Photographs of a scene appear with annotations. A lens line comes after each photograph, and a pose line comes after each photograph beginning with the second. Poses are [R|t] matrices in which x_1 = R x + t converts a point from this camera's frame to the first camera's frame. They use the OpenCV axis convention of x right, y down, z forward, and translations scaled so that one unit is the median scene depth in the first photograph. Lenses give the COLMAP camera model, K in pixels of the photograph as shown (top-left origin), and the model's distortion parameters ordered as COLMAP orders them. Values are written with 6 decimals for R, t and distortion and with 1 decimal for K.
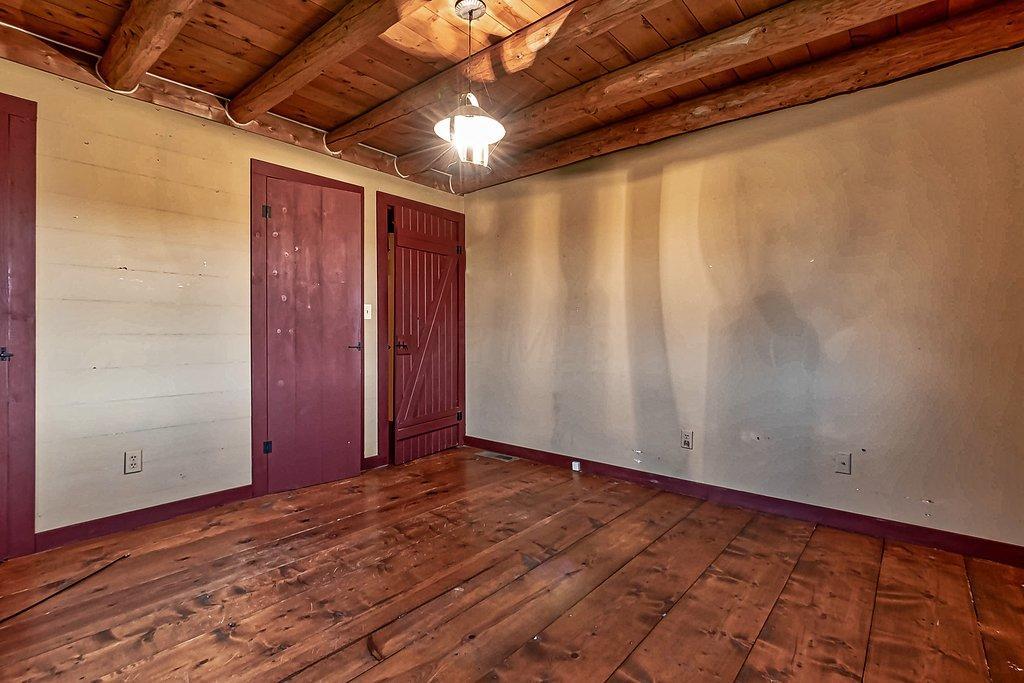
lens RADIAL K [[476.6, 0, 511.7], [0, 476.6, 338.4], [0, 0, 1]] dist [-0.004928, 0.002321]
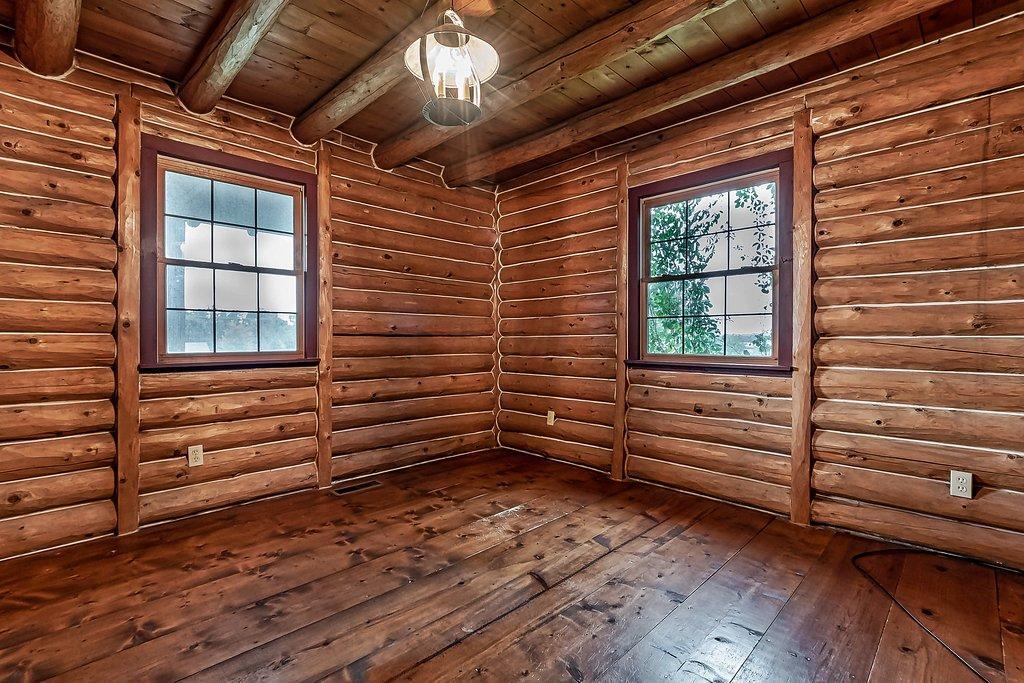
lens RADIAL K [[476.6, 0, 512.3], [0, 476.6, 340.4], [0, 0, 1]] dist [-0.004928, 0.002321]
pose [[-0.997098, -0.003886, 0.076023, -0.285341], [-0.002591, 0.999850, 0.017121, -0.014148], [-0.076078, 0.016874, -0.996959, 2.066387]]
